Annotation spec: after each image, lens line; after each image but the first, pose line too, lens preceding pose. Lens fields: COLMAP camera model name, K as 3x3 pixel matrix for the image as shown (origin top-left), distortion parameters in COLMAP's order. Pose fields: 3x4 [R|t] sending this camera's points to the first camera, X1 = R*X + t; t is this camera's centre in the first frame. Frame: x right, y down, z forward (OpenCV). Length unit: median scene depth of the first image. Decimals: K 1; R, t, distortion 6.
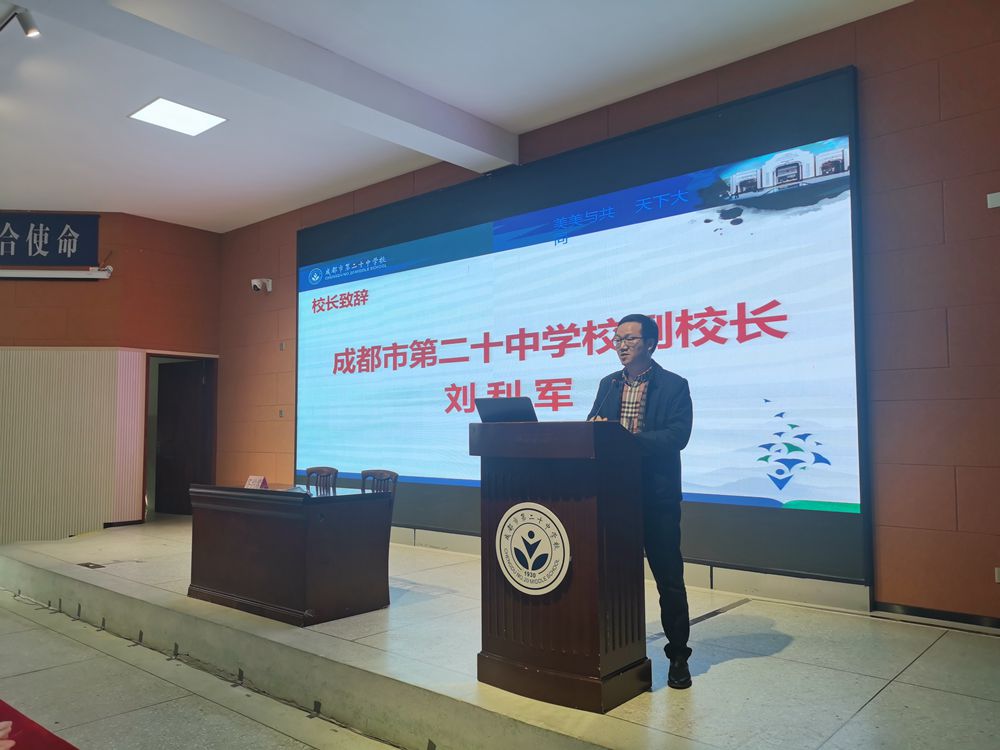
lens RADIAL K [[774.2, 0, 486.2], [0, 774.2, 378.9], [0, 0, 1]] dist [0.012321, 0.003403]
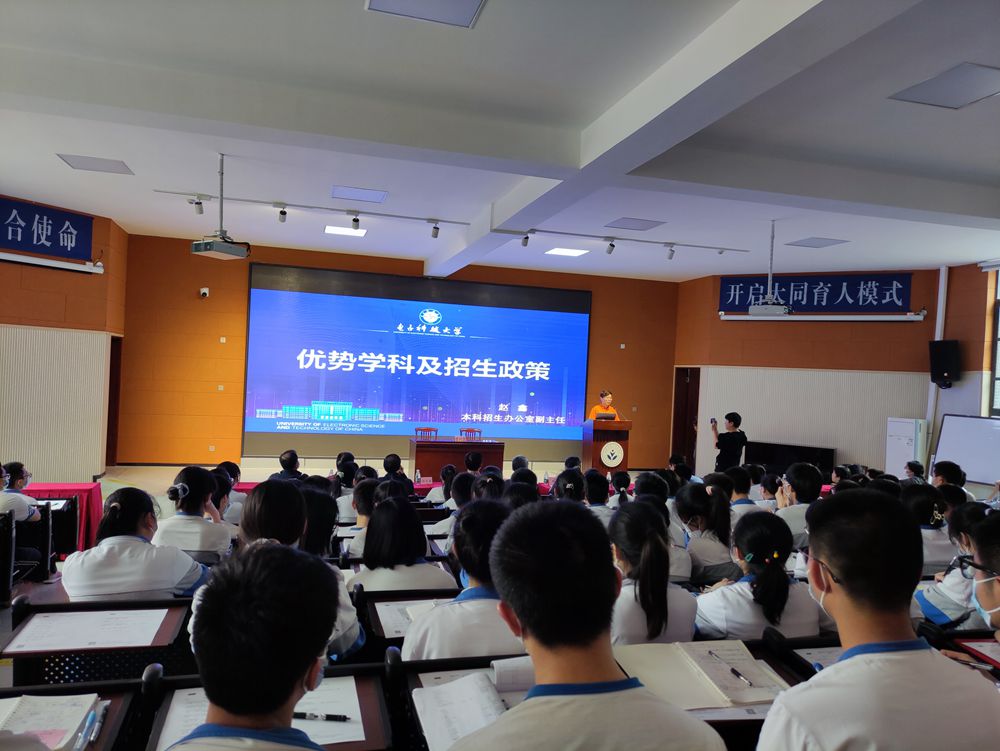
lens RADIAL K [[730.2, 0, 499.7], [0, 730.2, 377.8], [0, 0, 1]] dist [0.001234, -0.000452]
pose [[0.540374, 0.023250, 0.841104, -1.900318], [-0.104017, 0.993797, 0.039356, -0.135252], [-0.834971, -0.108756, 0.539440, -0.236246]]
